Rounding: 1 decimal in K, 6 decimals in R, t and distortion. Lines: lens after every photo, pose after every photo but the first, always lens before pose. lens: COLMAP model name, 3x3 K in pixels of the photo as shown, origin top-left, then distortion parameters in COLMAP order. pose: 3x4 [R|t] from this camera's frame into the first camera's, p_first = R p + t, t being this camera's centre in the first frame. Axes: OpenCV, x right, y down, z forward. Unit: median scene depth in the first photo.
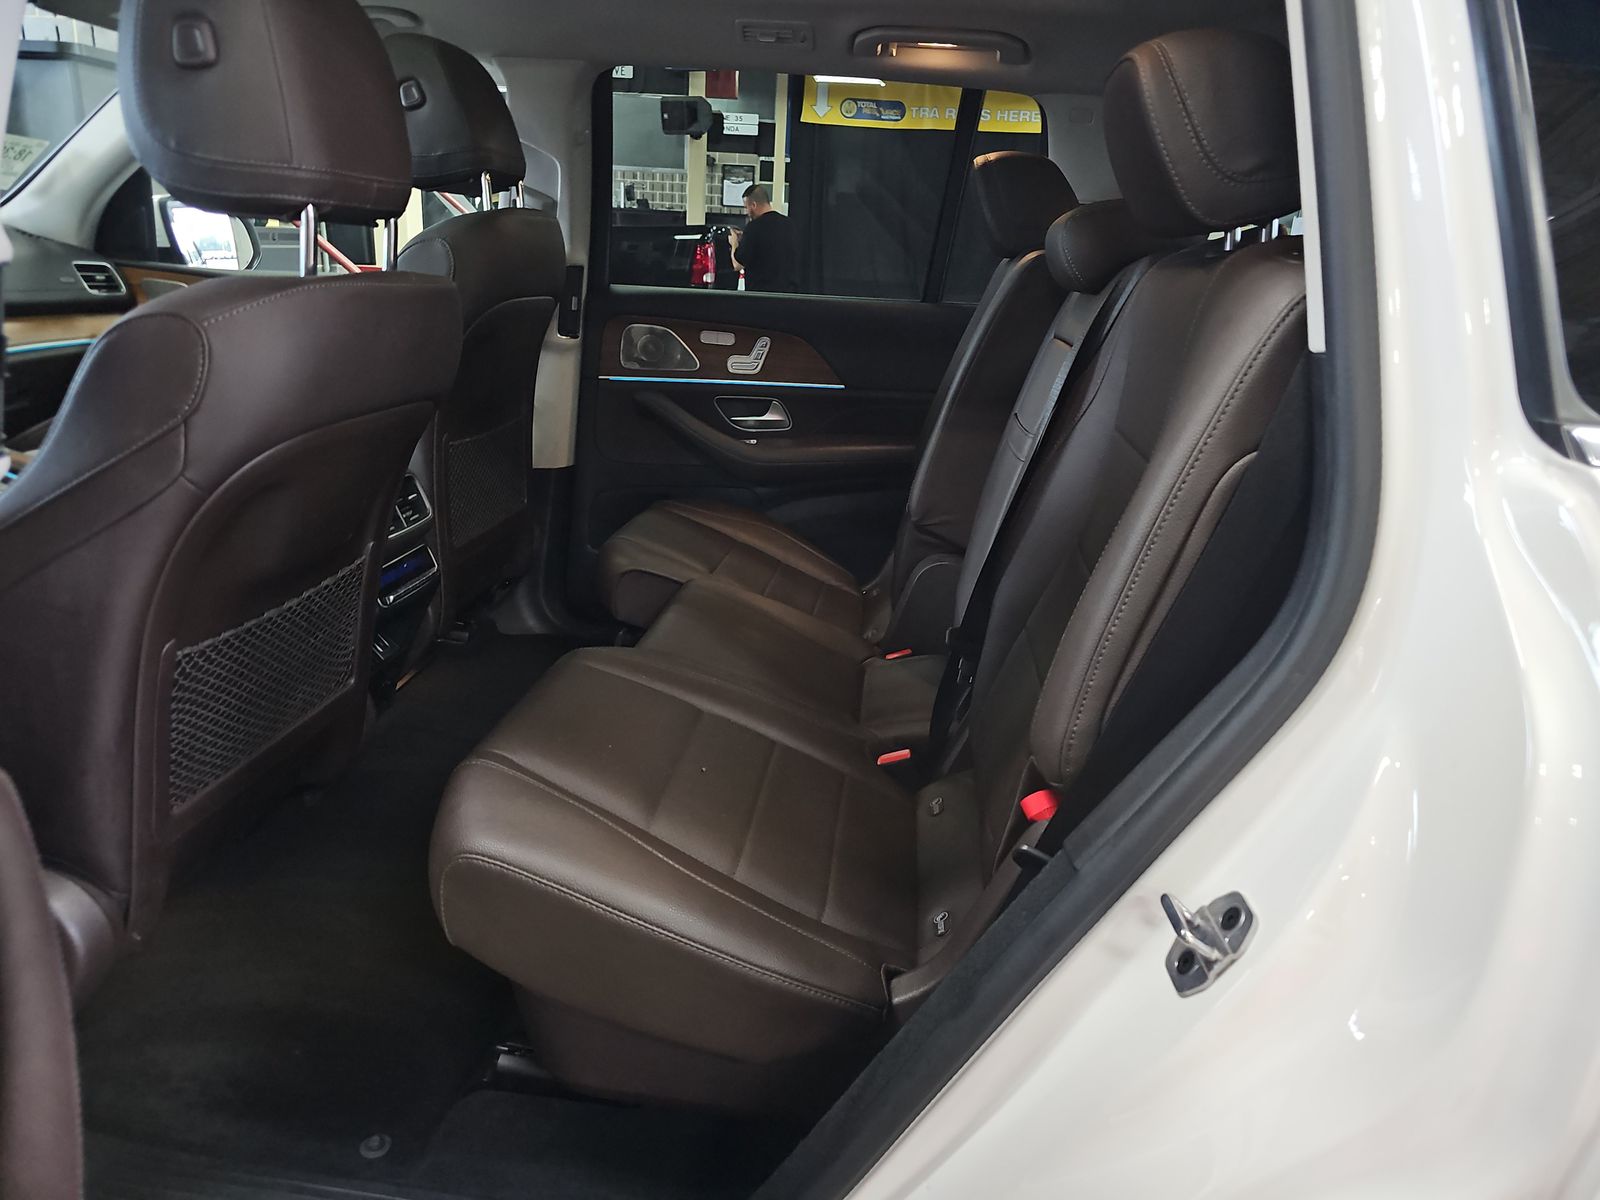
lens RADIAL K [[1044.1, 0, 800.0], [0, 1044.1, 600.0], [0, 0, 1]] dist [0.070863, -0.075968]
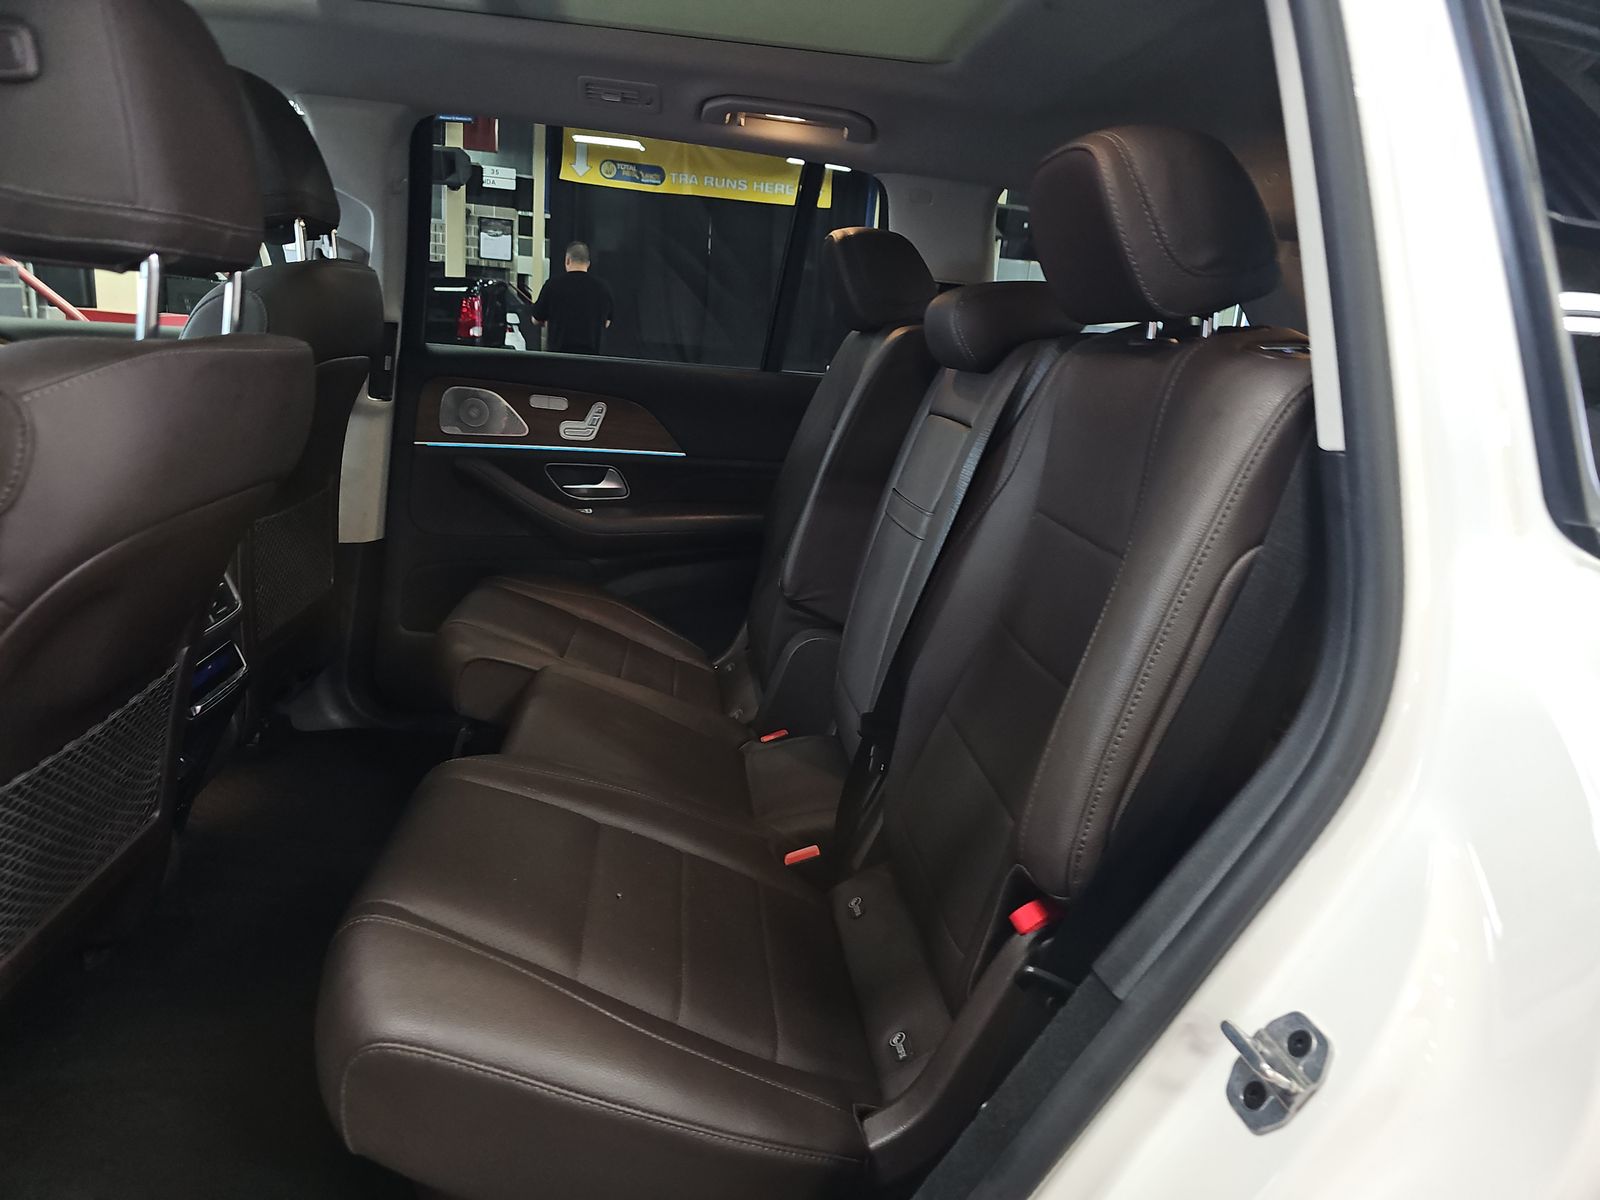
lens RADIAL K [[1046.9, 0, 800.0], [0, 1046.9, 600.0], [0, 0, 1]] dist [0.051491, -0.048953]
pose [[0.975658, -0.026391, 0.217706, -0.106358], [0.037646, 0.998151, -0.047713, -0.031501], [-0.216044, 0.054747, 0.974848, 0.070764]]
